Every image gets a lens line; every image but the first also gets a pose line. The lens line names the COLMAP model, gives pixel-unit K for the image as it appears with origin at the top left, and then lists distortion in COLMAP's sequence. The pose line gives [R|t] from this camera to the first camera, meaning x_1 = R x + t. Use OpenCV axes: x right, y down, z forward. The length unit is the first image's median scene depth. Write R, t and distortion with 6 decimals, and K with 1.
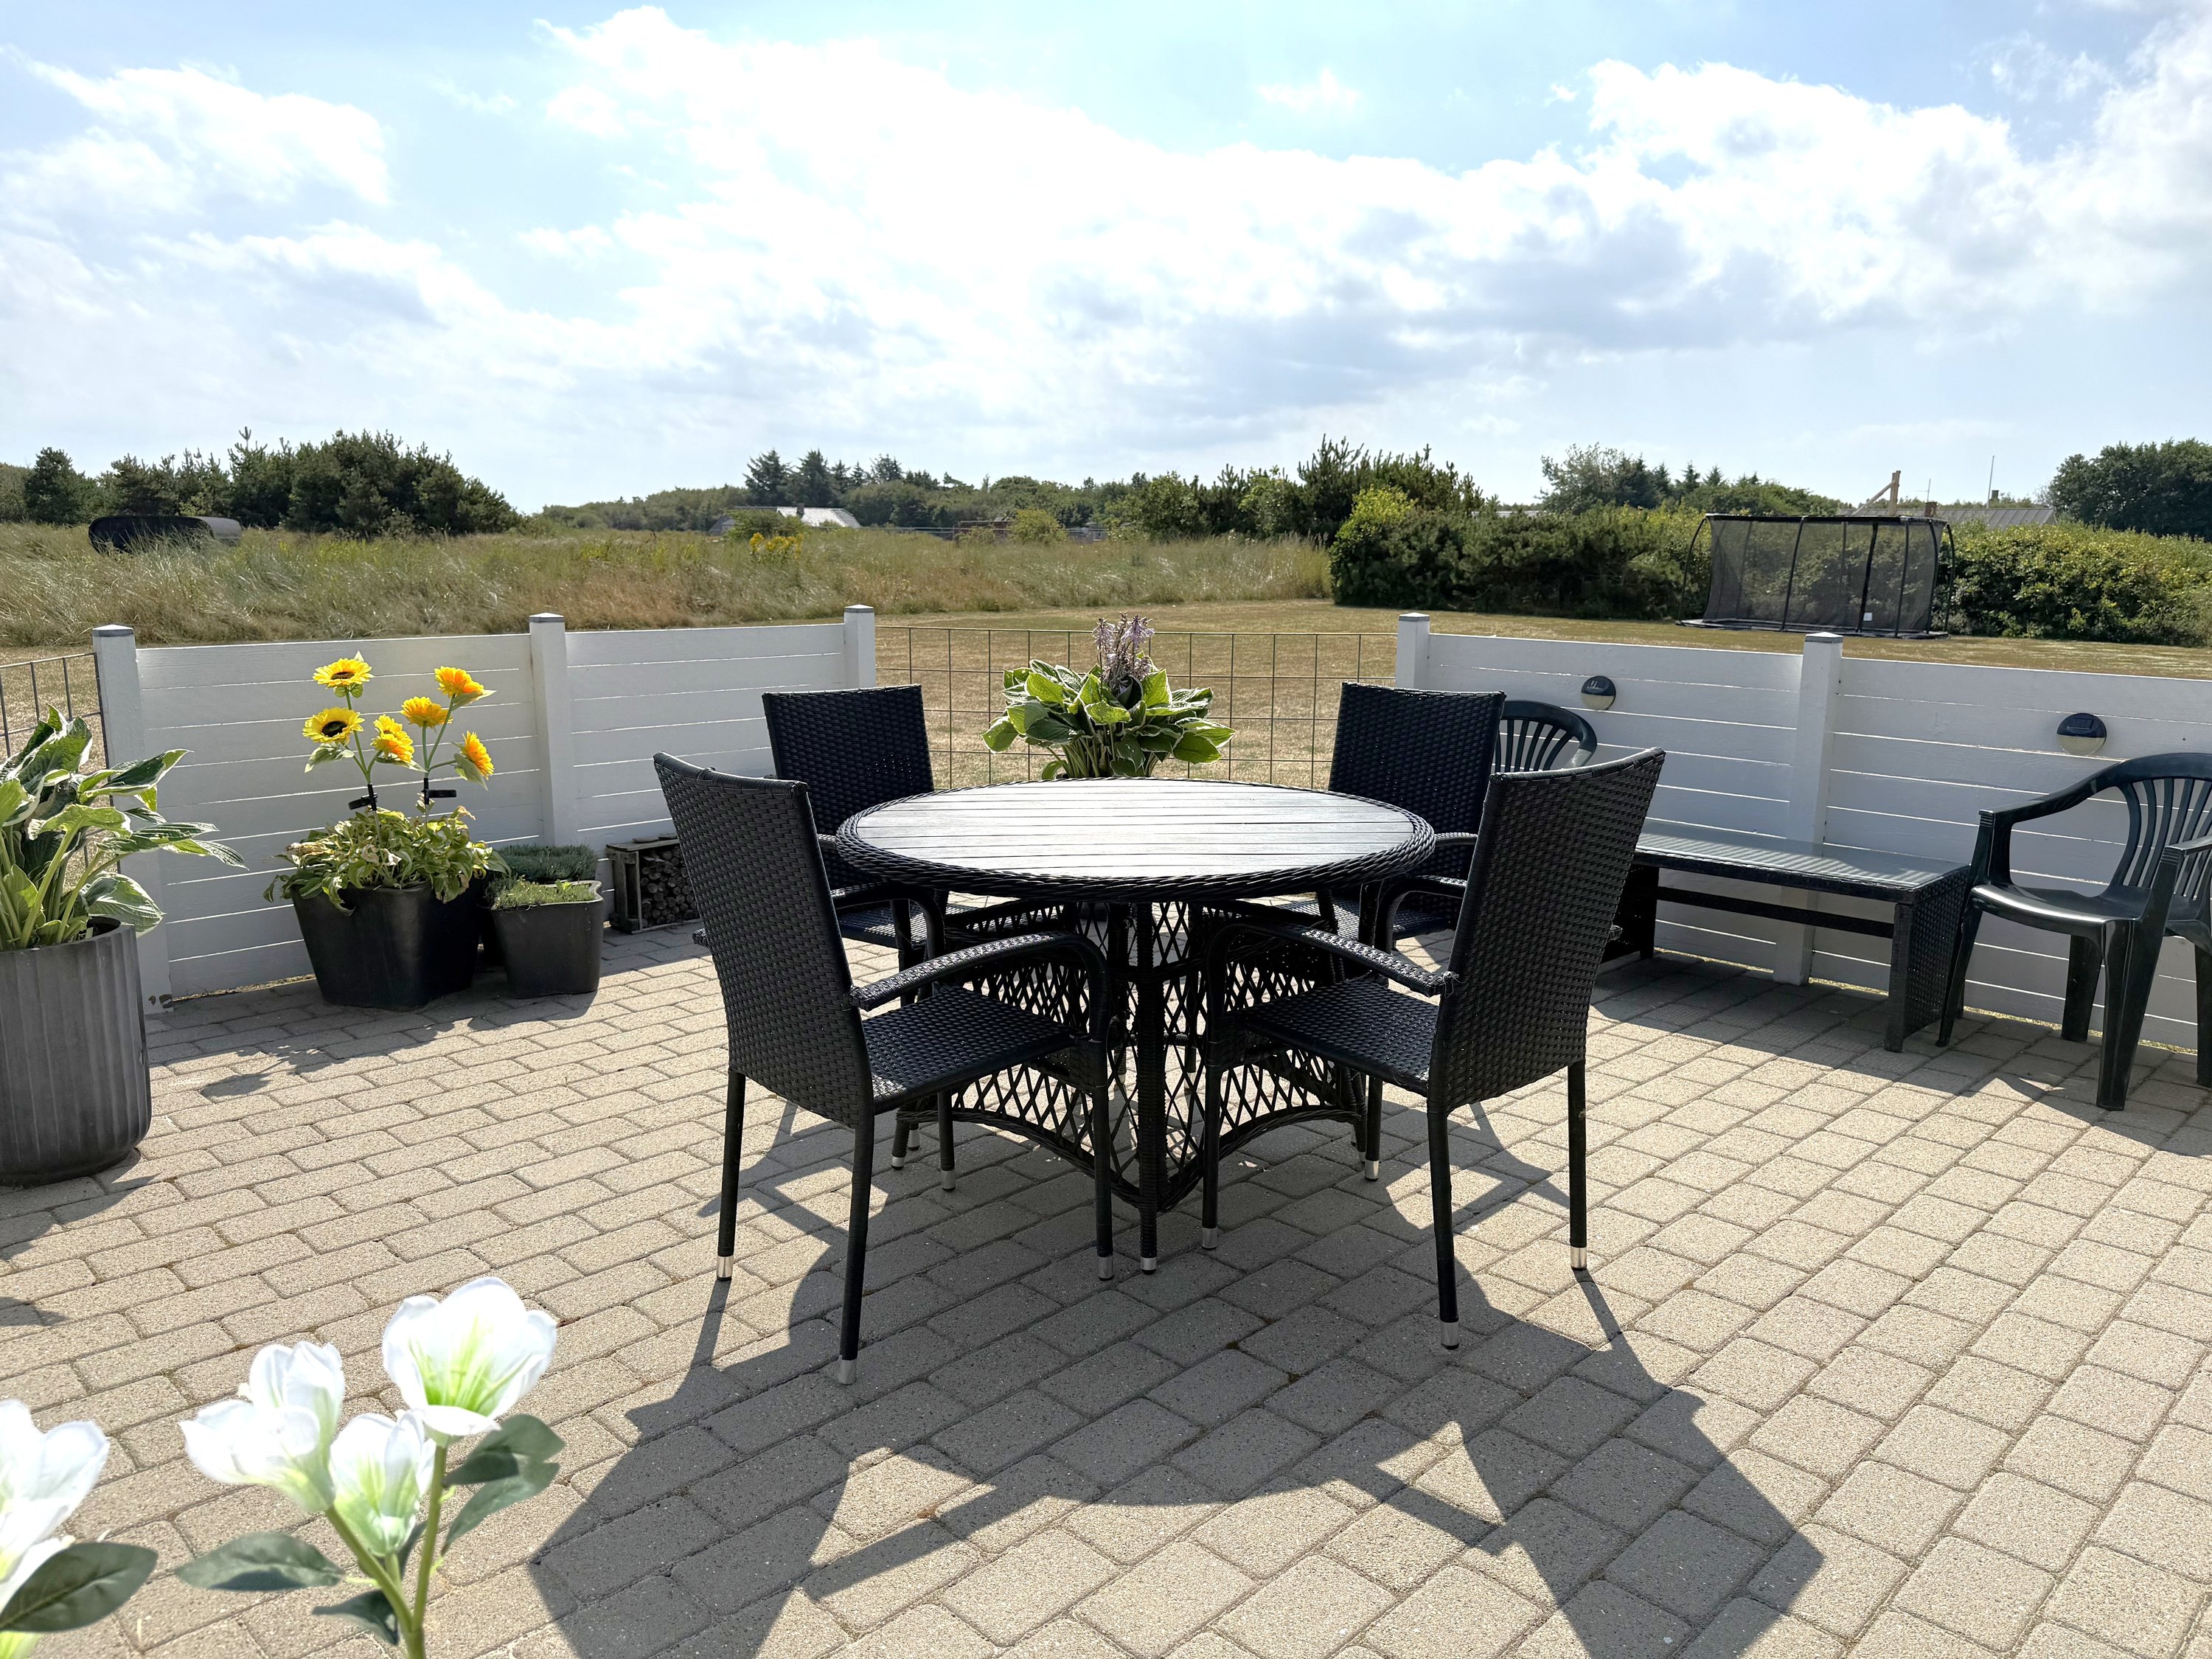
lens RADIAL K [[1610.7, 0, 1107.5], [0, 1610.7, 892.3], [0, 0, 1]] dist [-0.029234, -0.000853]
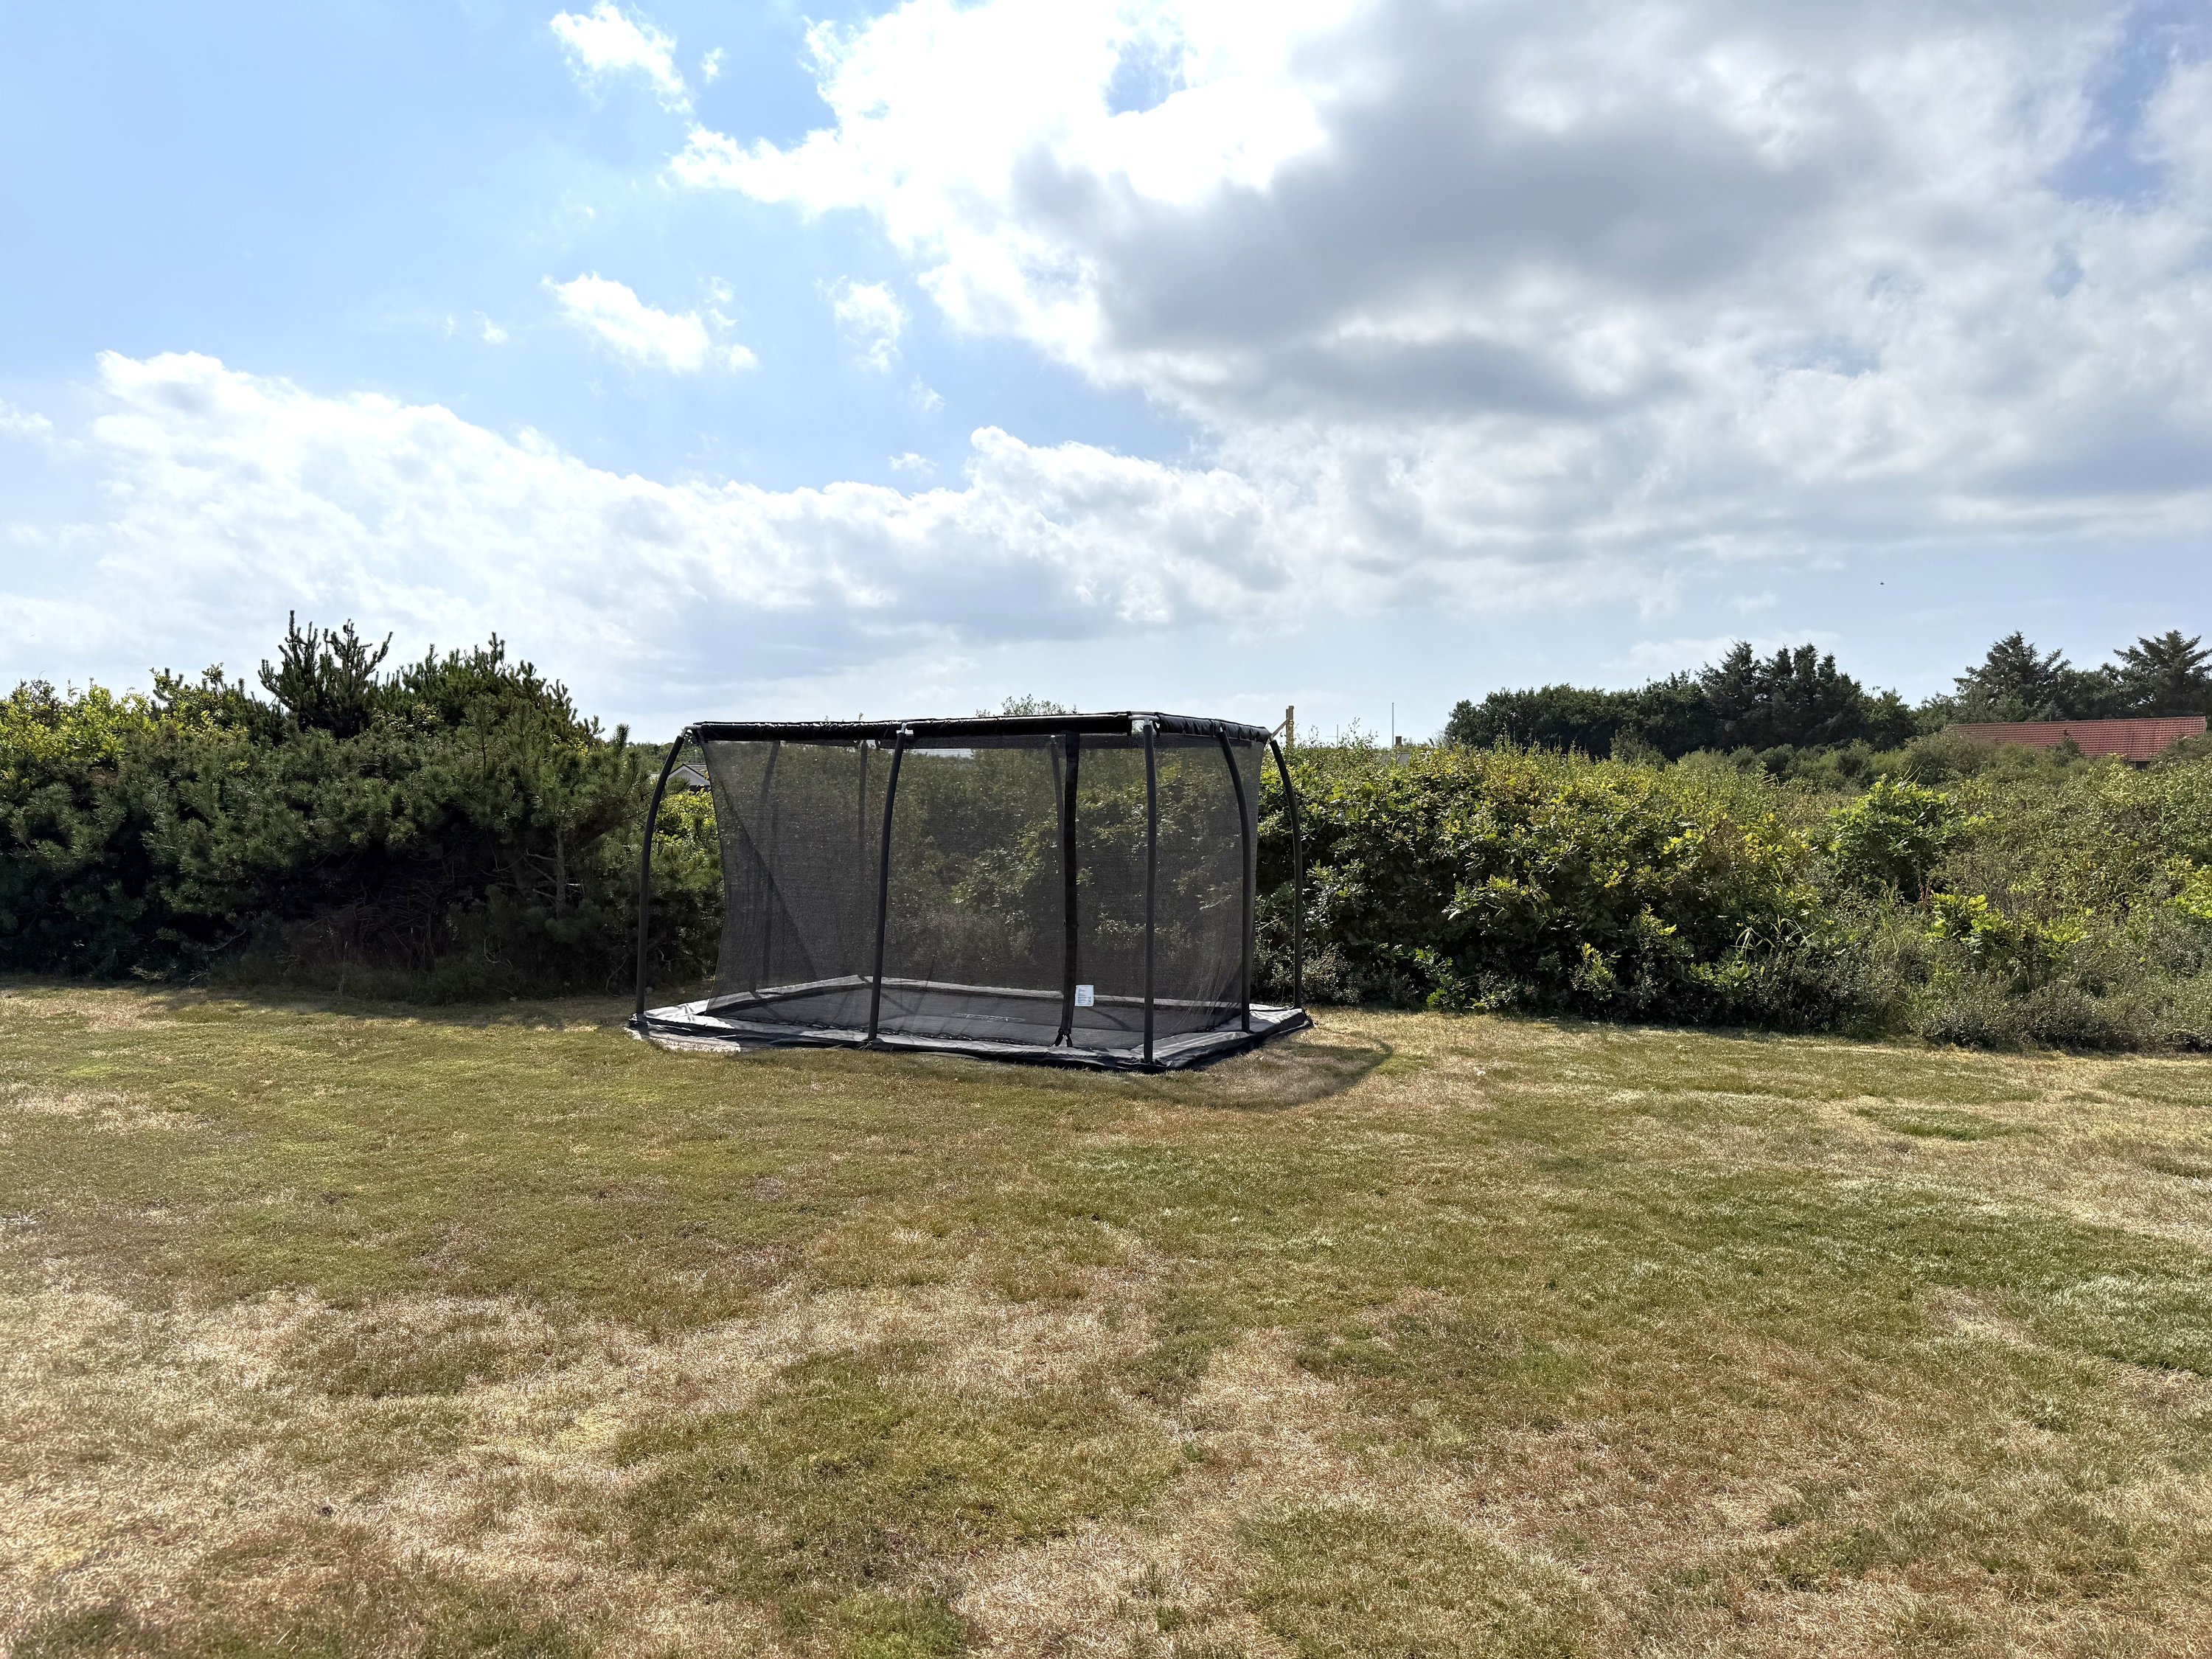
lens RADIAL K [[1549.8, 0, 1106.0], [0, 1549.8, 829.5], [0, 0, 1]] dist [0.001953, -0.002665]
pose [[0.952845, -0.021905, 0.302665, 0.358552], [0.079395, 0.980645, -0.178976, -0.138765], [-0.292887, 0.194567, 0.936142, 0.634142]]
